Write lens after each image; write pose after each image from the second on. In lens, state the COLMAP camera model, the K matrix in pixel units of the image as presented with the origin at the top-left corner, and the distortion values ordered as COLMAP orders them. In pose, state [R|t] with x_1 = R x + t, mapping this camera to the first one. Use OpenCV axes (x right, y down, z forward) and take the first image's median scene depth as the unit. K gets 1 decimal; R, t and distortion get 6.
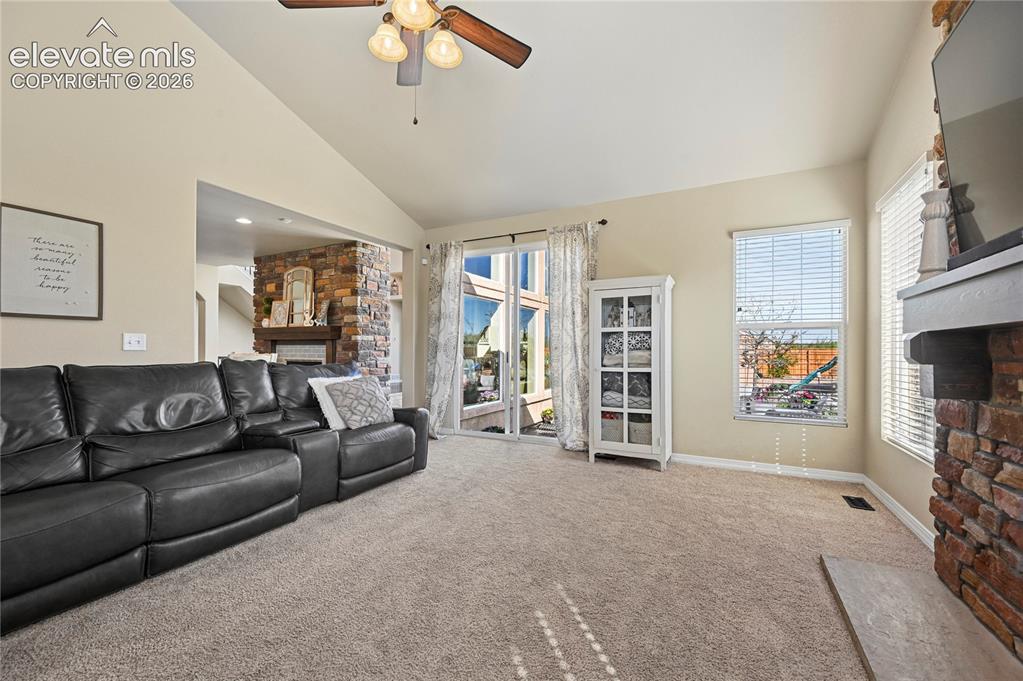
lens RADIAL K [[407.7, 0, 513.8], [0, 407.7, 348.1], [0, 0, 1]] dist [-0.003884, 0.000362]
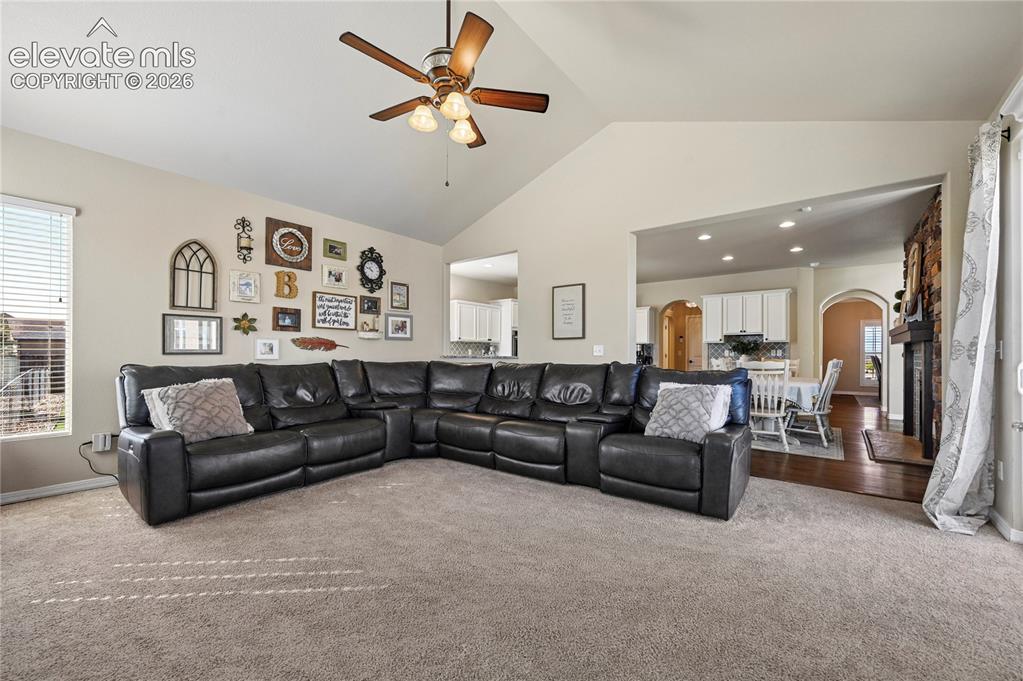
lens RADIAL K [[407.7, 0, 551.3], [0, 407.7, 355.4], [0, 0, 1]] dist [-0.003884, 0.000362]
pose [[-0.145110, -0.004932, -0.989403, 0.316712], [0.002939, 0.999981, -0.005416, 0.005275], [0.989411, -0.003694, -0.145092, 0.473429]]
